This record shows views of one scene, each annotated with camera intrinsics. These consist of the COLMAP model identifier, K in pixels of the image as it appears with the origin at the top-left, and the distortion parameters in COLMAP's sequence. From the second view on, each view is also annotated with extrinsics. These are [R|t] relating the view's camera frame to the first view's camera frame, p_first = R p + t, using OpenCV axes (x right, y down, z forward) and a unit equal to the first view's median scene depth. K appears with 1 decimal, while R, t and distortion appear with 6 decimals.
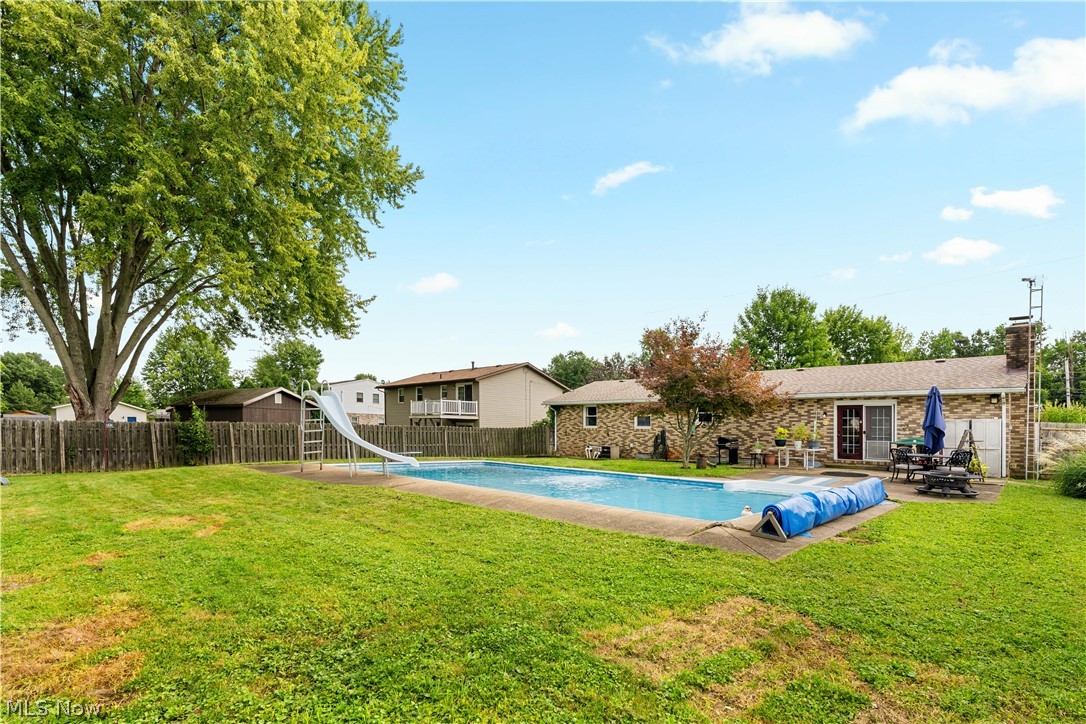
lens RADIAL K [[475.0, 0, 575.2], [0, 475.0, 419.8], [0, 0, 1]] dist [-0.001364, 0.000273]
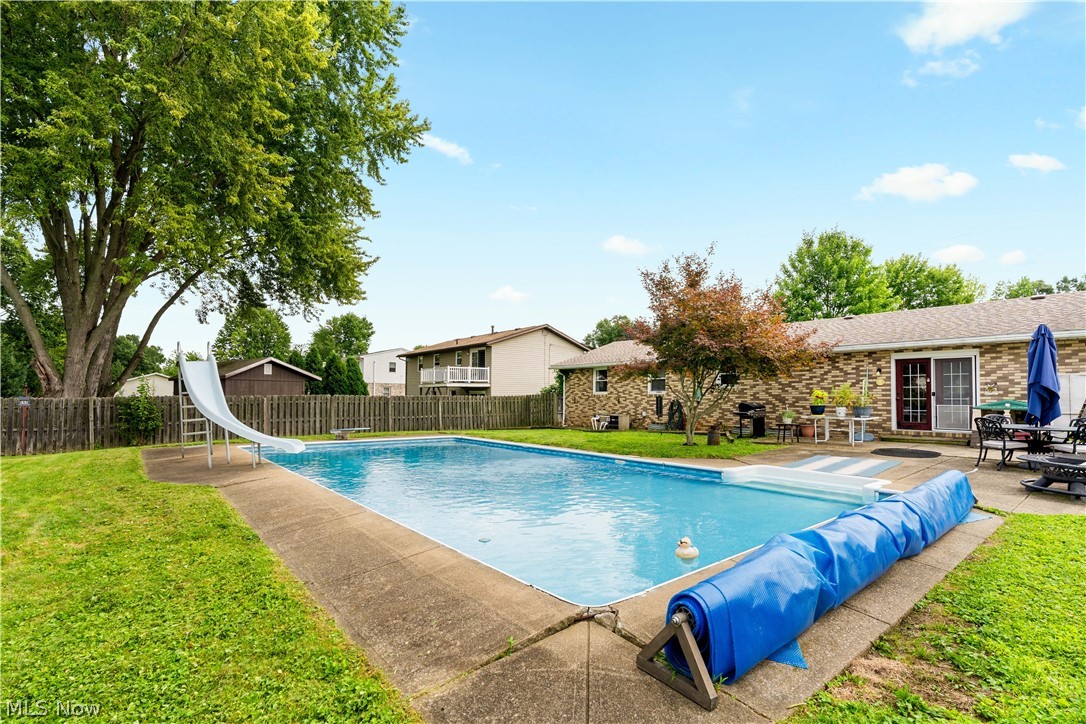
lens RADIAL K [[475.0, 0, 586.2], [0, 475.0, 389.9], [0, 0, 1]] dist [-0.001364, 0.000273]
pose [[0.996340, -0.020071, -0.083083, 0.082233], [0.020778, 0.999755, 0.007655, 0.001853], [0.082909, -0.009353, 0.996513, 0.136392]]
